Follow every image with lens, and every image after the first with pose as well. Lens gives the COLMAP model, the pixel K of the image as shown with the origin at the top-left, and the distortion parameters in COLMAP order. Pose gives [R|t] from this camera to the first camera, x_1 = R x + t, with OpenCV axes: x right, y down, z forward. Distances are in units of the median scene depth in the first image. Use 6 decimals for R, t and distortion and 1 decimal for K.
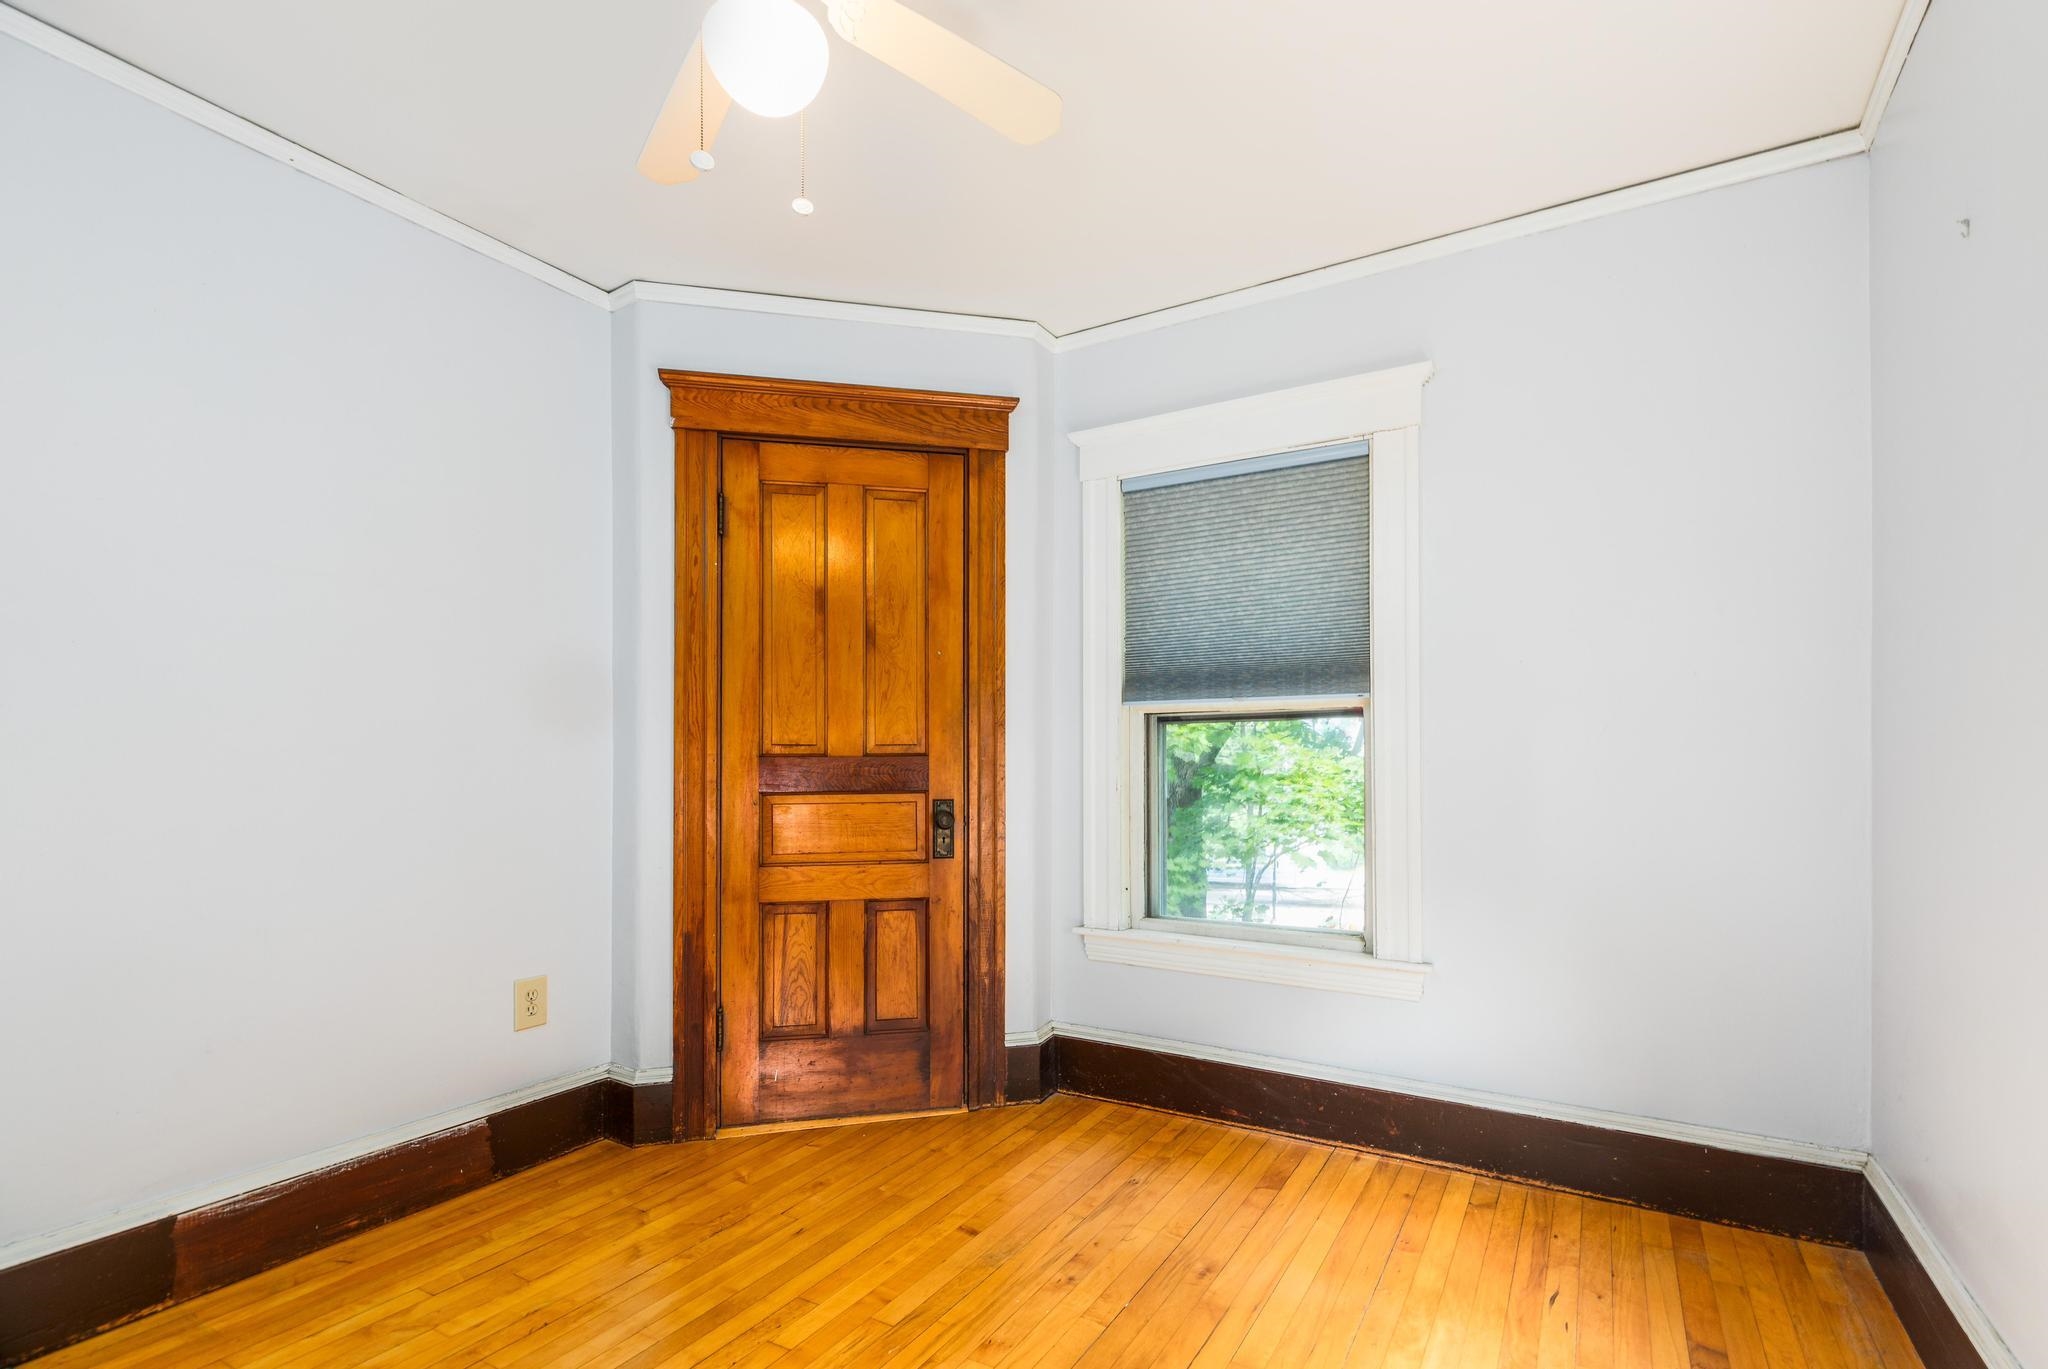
lens RADIAL K [[937.4, 0, 1048.7], [0, 937.4, 755.4], [0, 0, 1]] dist [0.006571, -0.000360]
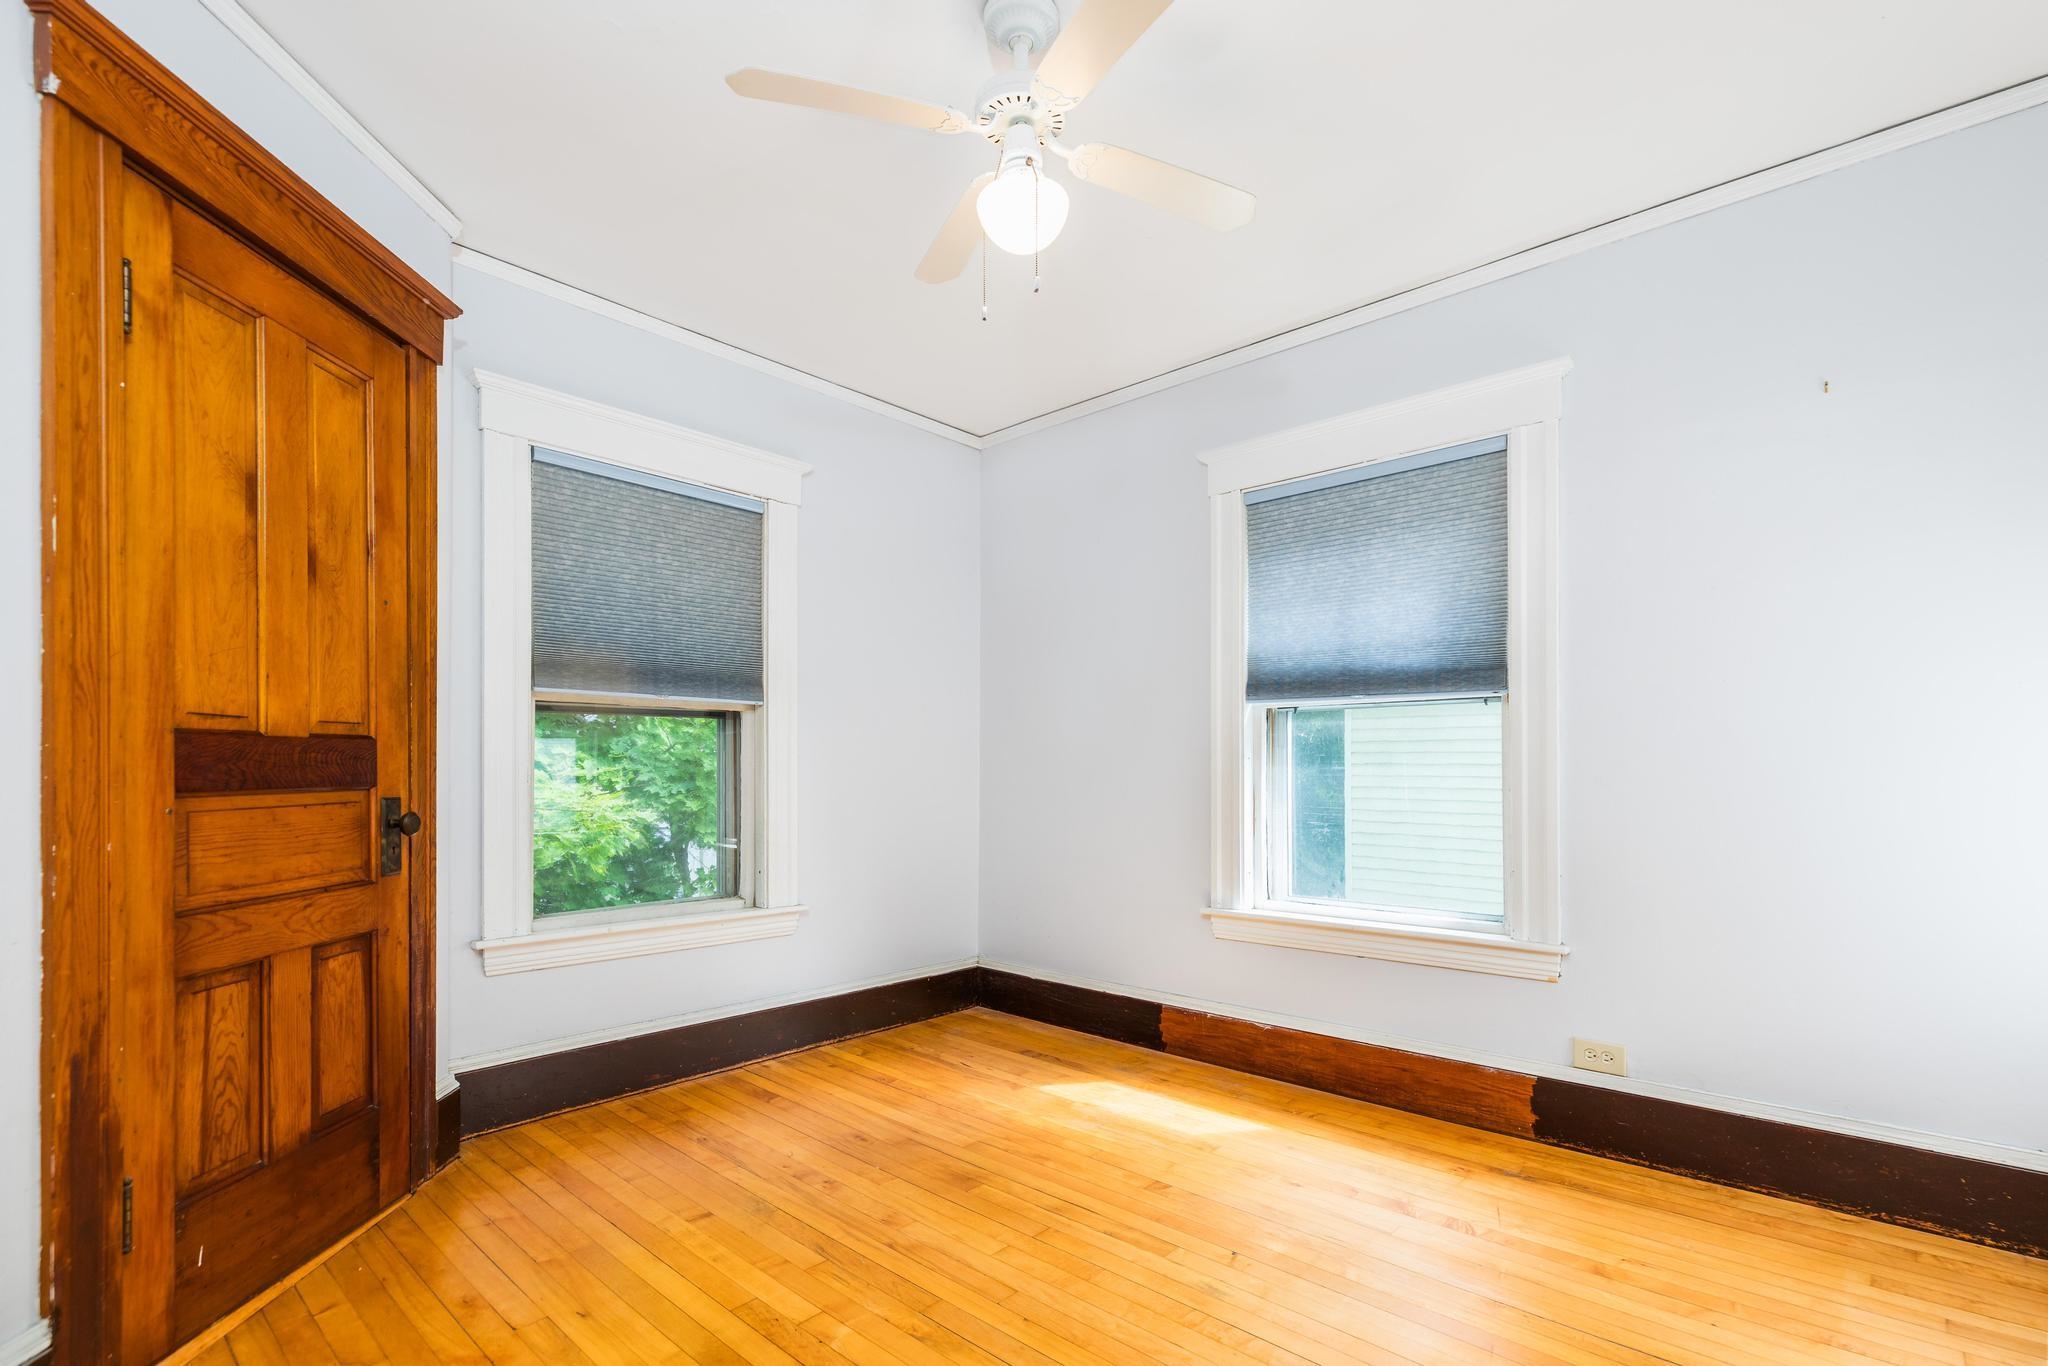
lens RADIAL K [[951.4, 0, 1023.2], [0, 951.4, 764.2], [0, 0, 1]] dist [0.002261, 0.000169]
pose [[0.218106, 0.005392, 0.975910, -0.769830], [-0.013138, 0.999910, -0.002589, 0.015640], [-0.975837, -0.012257, 0.218157, 0.342542]]
